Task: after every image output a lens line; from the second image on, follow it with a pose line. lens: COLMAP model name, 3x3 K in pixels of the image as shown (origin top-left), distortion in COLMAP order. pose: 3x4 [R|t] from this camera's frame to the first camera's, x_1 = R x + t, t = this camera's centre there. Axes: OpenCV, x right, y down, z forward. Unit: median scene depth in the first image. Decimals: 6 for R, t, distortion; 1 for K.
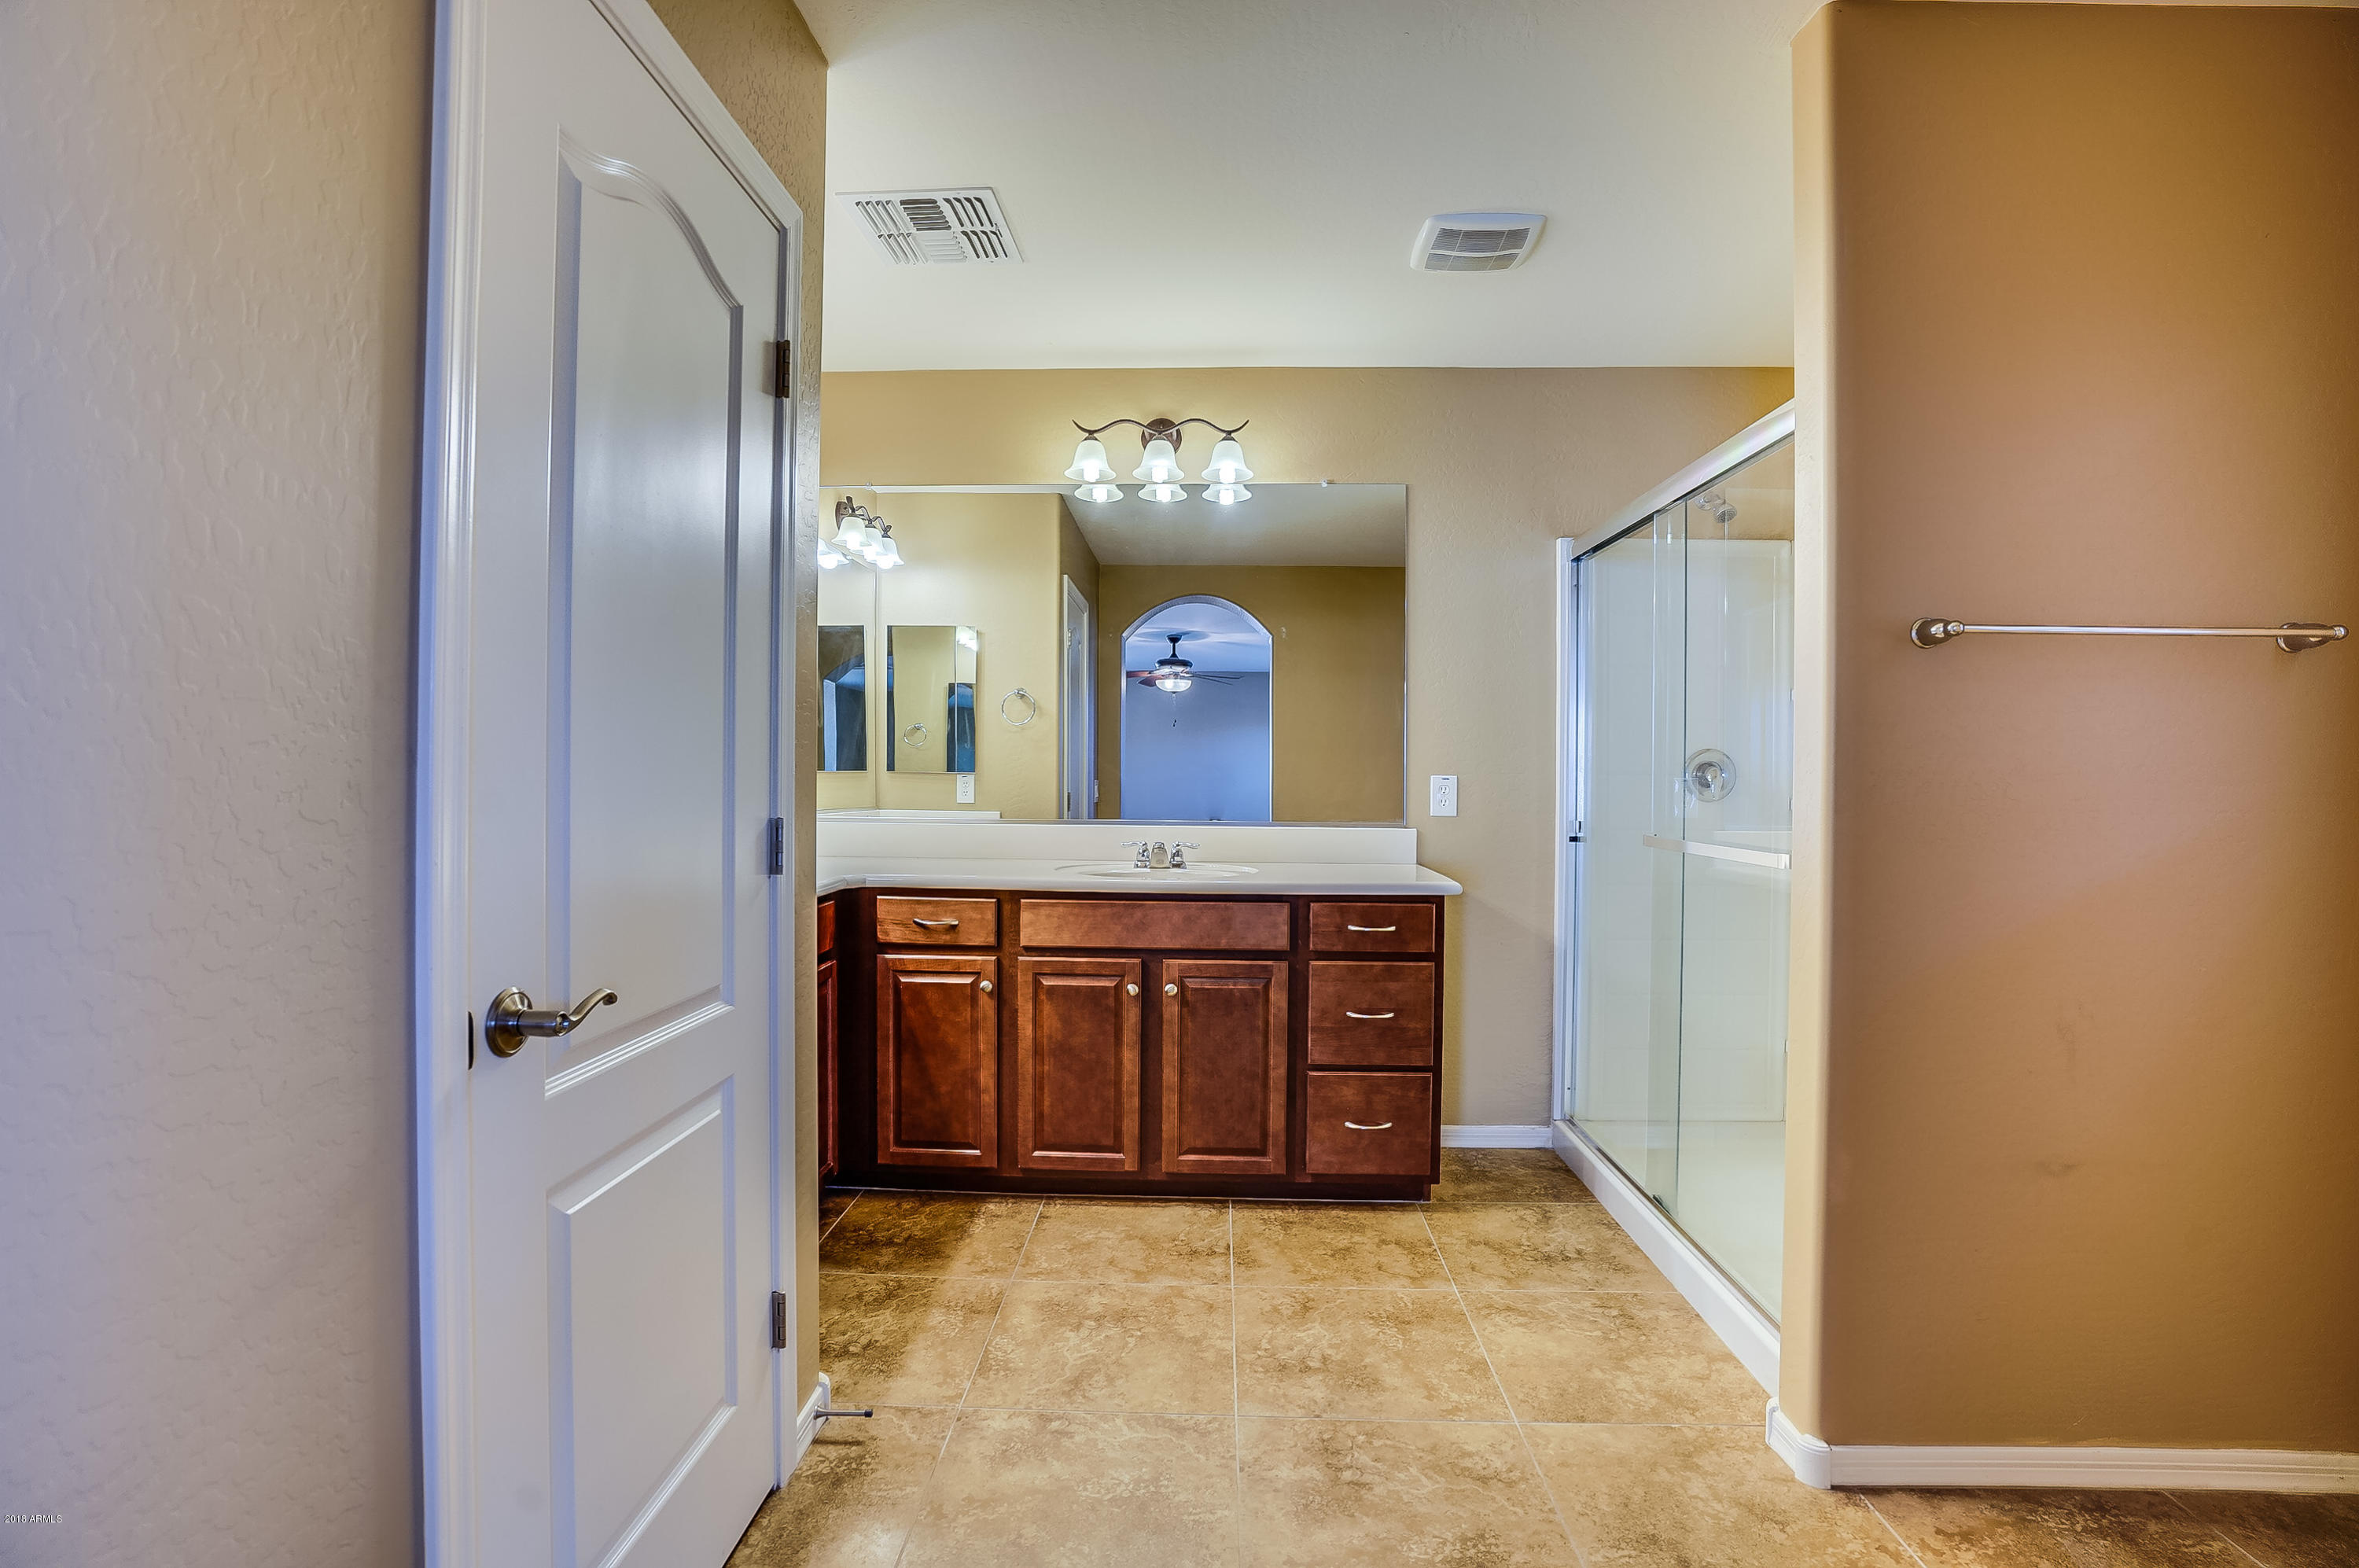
lens RADIAL K [[1100.2, 0, 1176.7], [0, 1100.2, 773.6], [0, 0, 1]] dist [-0.054617, 0.019621]
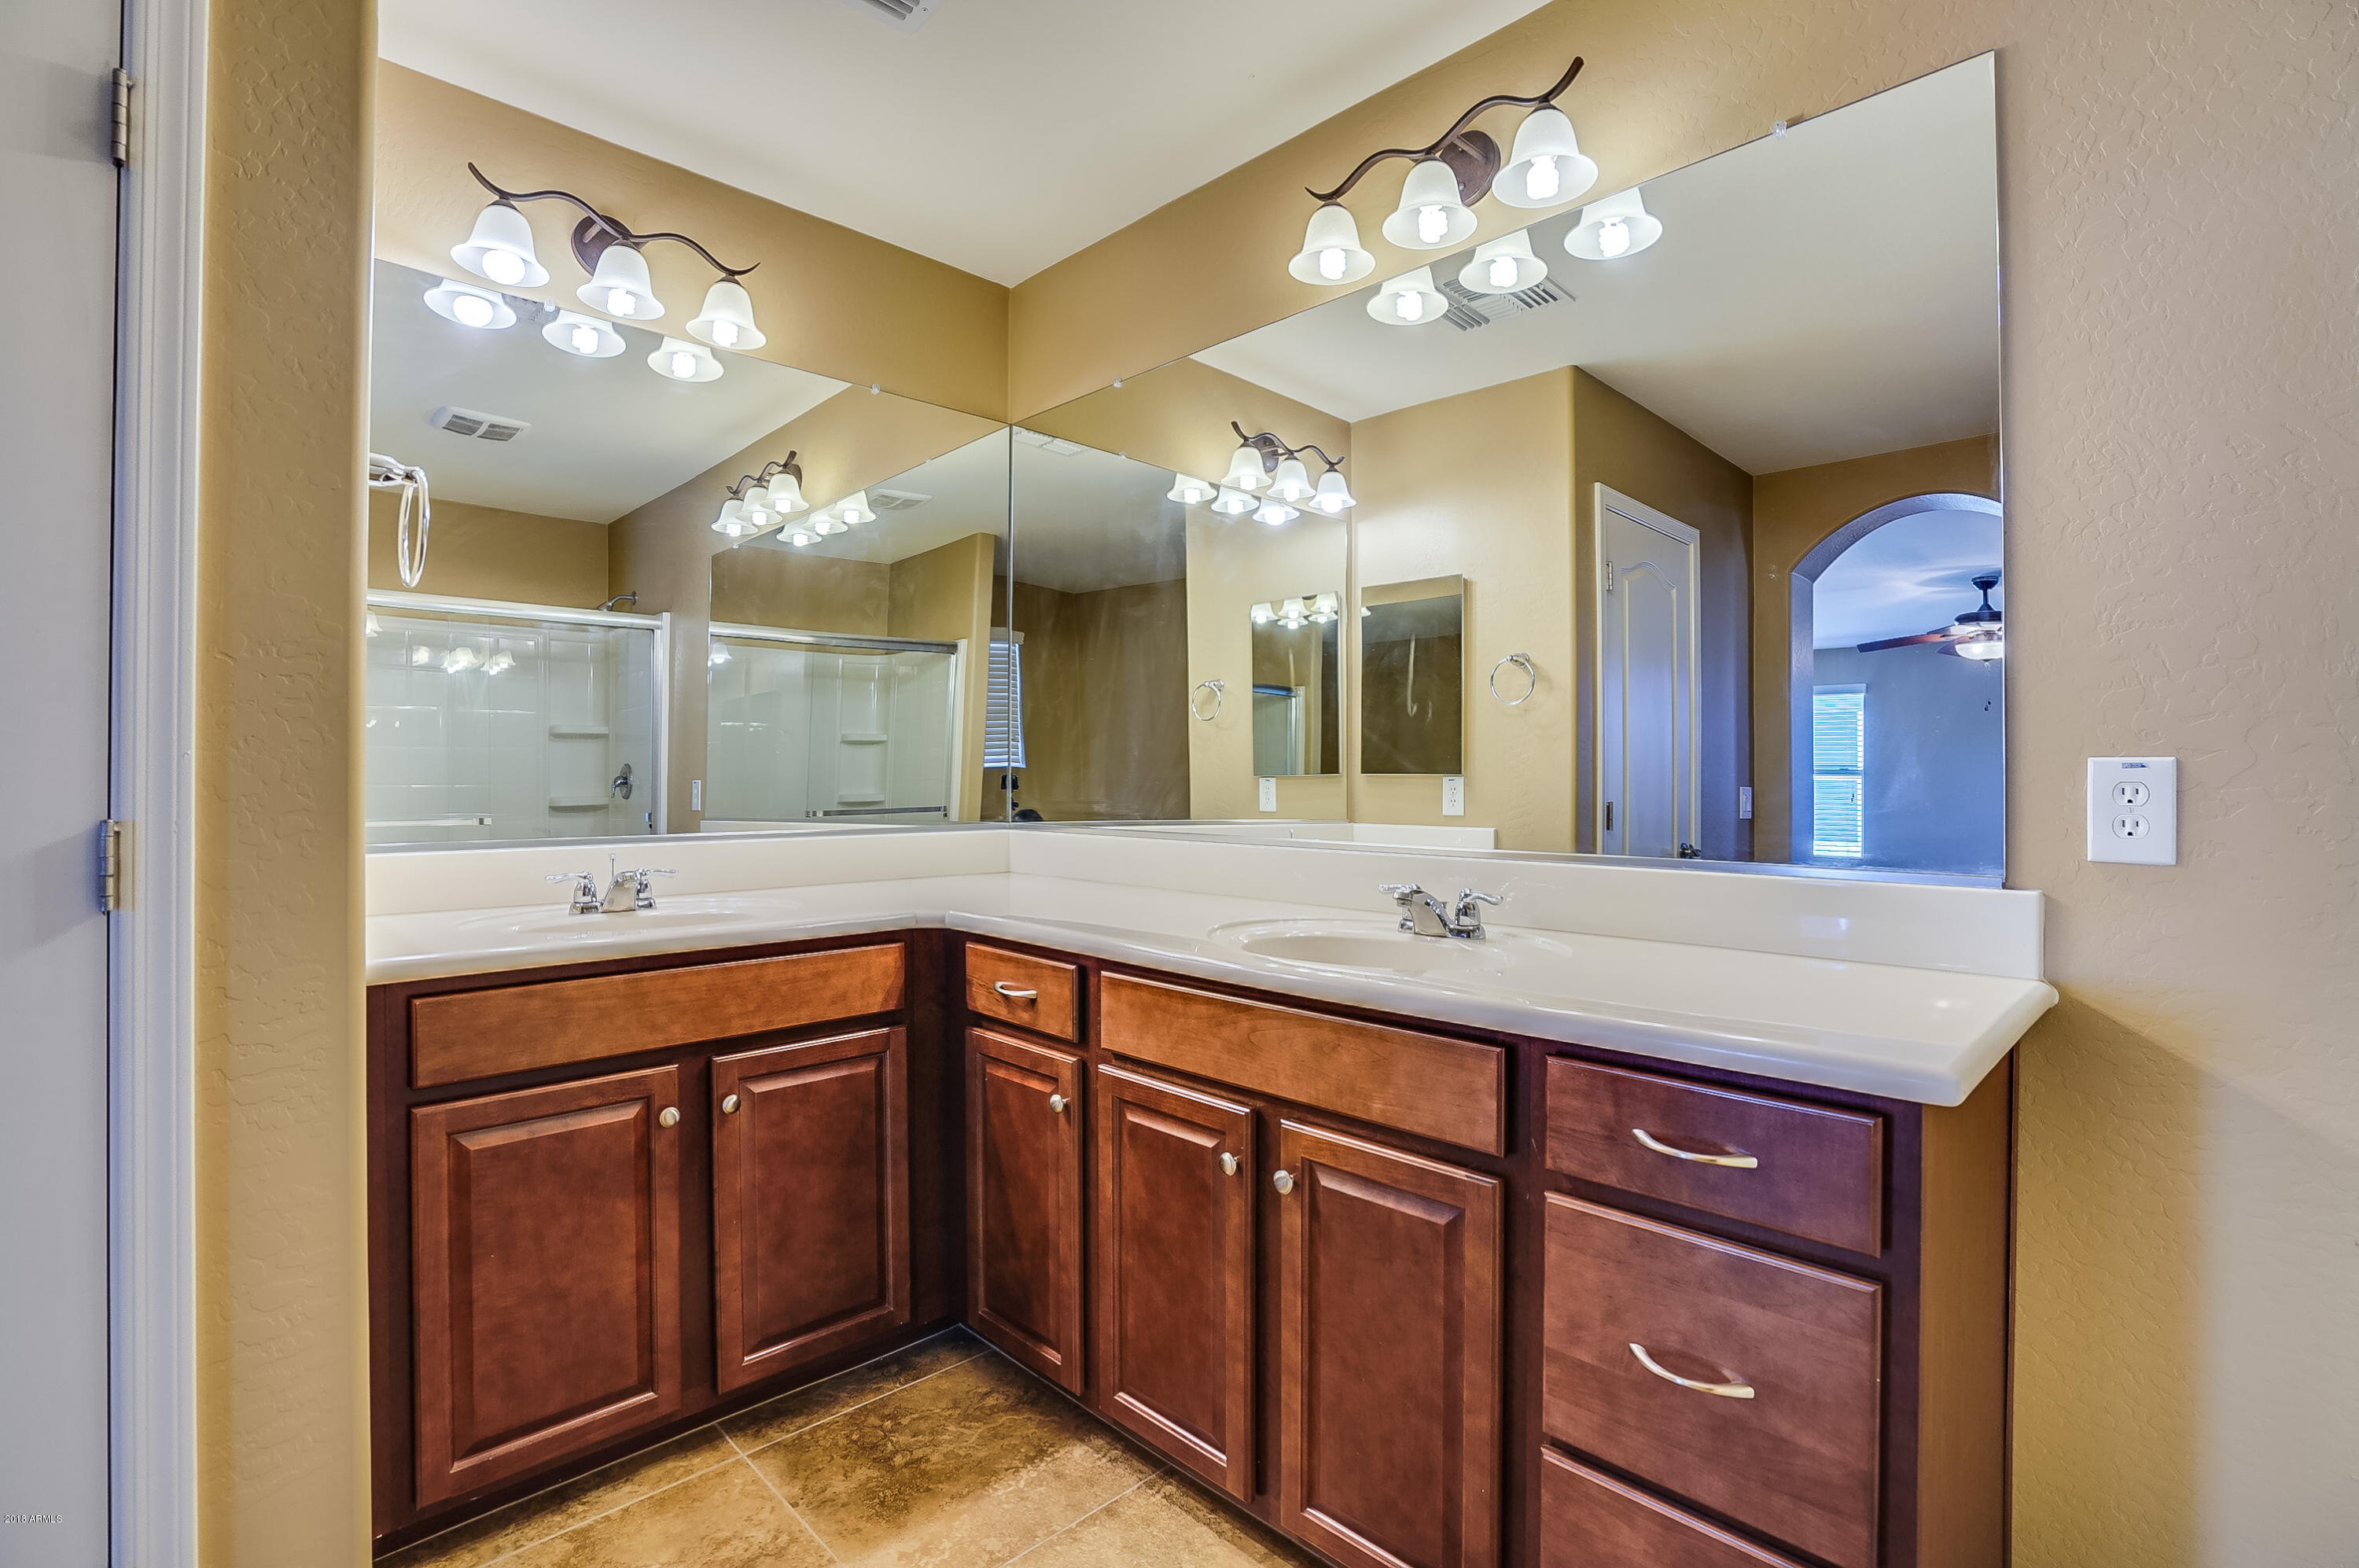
lens RADIAL K [[1089.6, 0, 1177.4], [0, 1089.6, 773.9], [0, 0, 1]] dist [-0.057610, 0.021871]
pose [[0.722816, -0.011617, -0.690943, 0.305085], [0.003180, 0.999904, -0.013485, 0.013893], [0.691033, 0.007550, 0.722784, 0.595744]]
